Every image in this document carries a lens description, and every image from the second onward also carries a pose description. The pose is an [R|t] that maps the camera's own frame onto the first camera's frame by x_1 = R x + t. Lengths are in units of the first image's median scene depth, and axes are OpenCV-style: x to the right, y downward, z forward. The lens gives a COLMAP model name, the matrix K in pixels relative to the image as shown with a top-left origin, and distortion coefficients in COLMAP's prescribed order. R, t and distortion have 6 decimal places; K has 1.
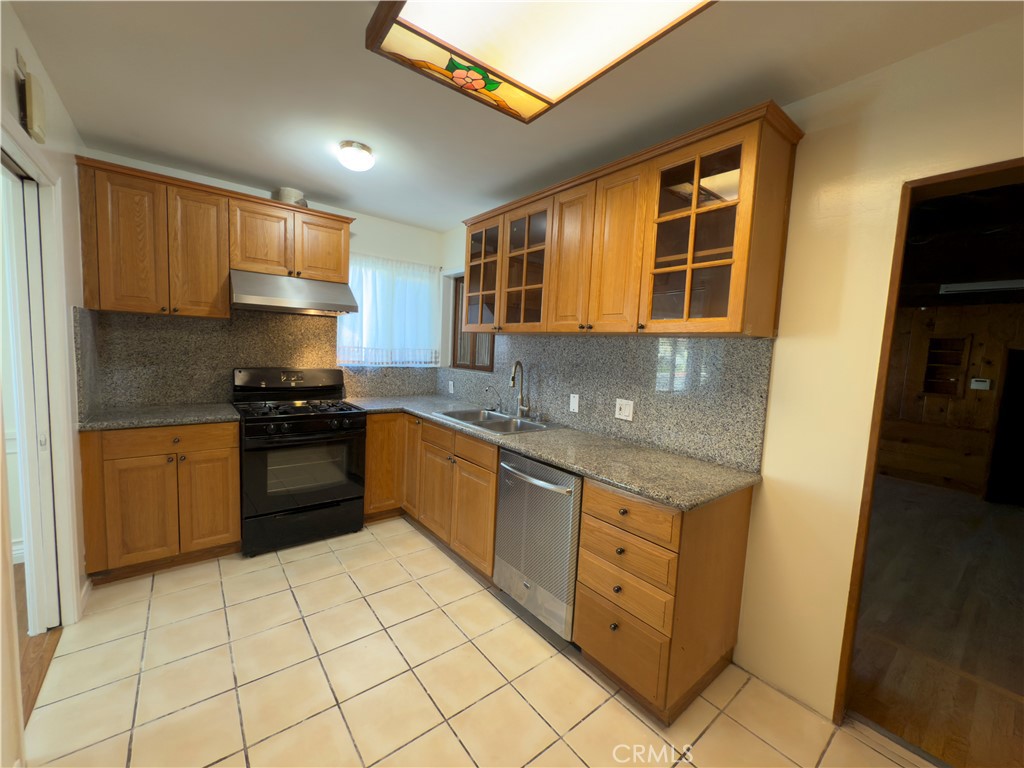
lens RADIAL K [[408.9, 0, 511.0], [0, 408.9, 384.4], [0, 0, 1]] dist [0.000266, -0.000275]
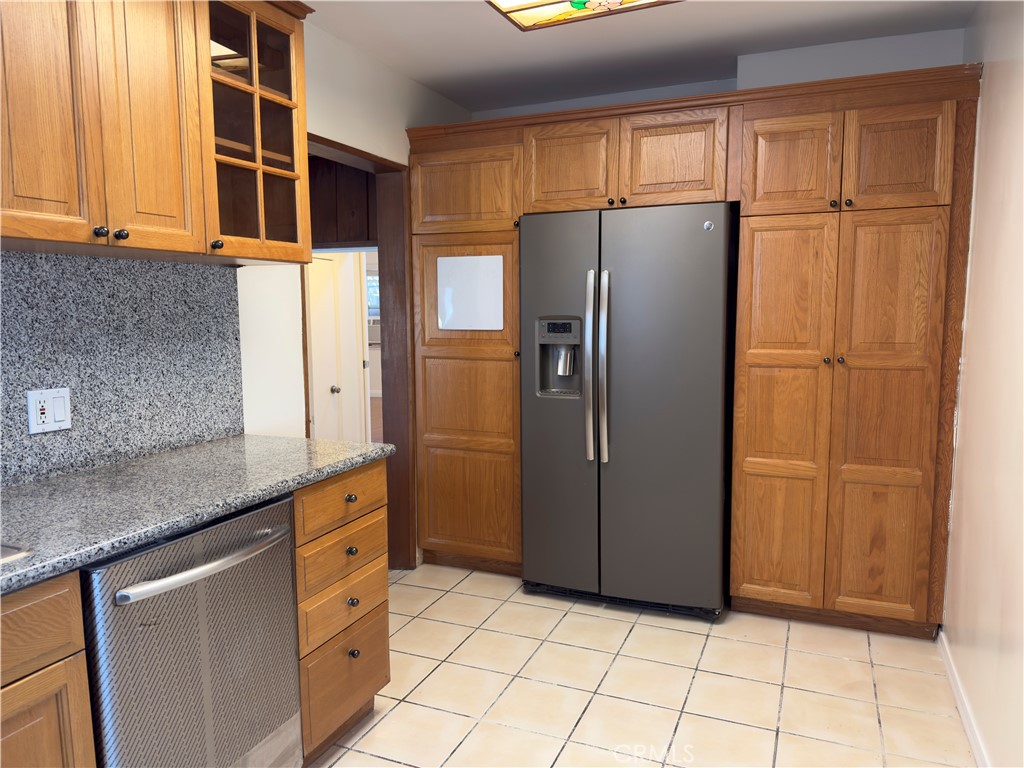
lens RADIAL K [[721.9, 0, 511.9], [0, 721.9, 384.6], [0, 0, 1]] dist [0.009751, -0.018571]
pose [[-0.475350, -0.138368, 0.868848, -0.673867], [0.063462, 0.979590, 0.190724, -0.089230], [-0.877505, 0.145800, -0.456867, 0.886450]]
